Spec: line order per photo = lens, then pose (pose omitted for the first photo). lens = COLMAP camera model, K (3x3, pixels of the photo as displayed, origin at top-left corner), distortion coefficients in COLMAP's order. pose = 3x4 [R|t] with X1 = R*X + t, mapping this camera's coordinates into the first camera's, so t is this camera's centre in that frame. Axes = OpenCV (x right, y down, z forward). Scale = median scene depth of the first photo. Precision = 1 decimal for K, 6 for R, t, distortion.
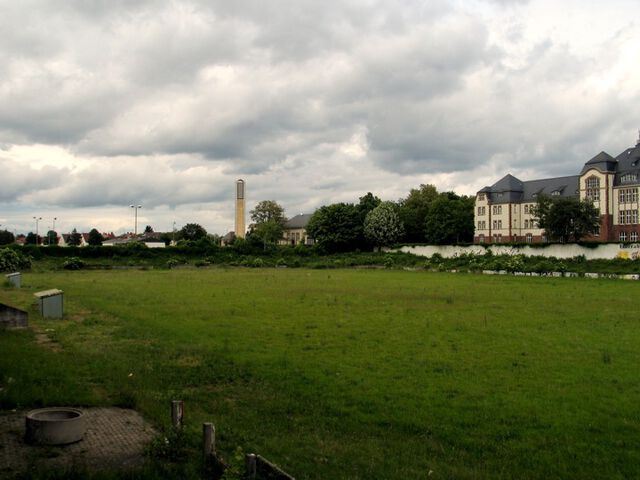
lens RADIAL K [[656.3, 0, 315.5], [0, 656.3, 235.1], [0, 0, 1]] dist [-0.117972, 0.000000]
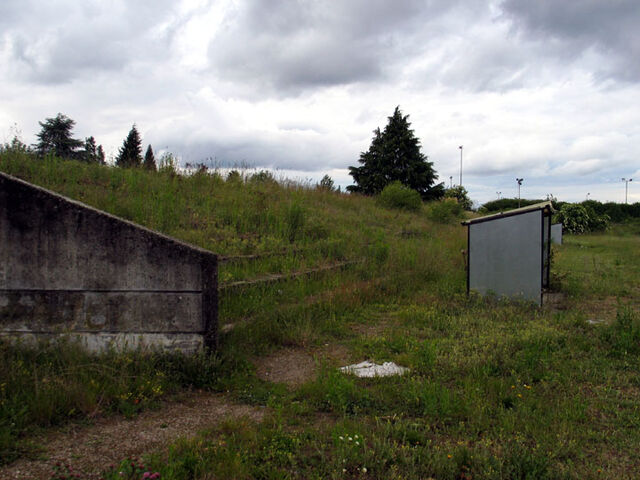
lens RADIAL K [[656.3, 0, 319.5], [0, 656.3, 240.7], [0, 0, 1]] dist [-0.117972, 0.000000]
pose [[0.637174, 0.025599, -0.770295, -0.309569], [0.000397, 0.999437, 0.033543, 0.114232], [0.770720, -0.021678, 0.636805, 0.931344]]
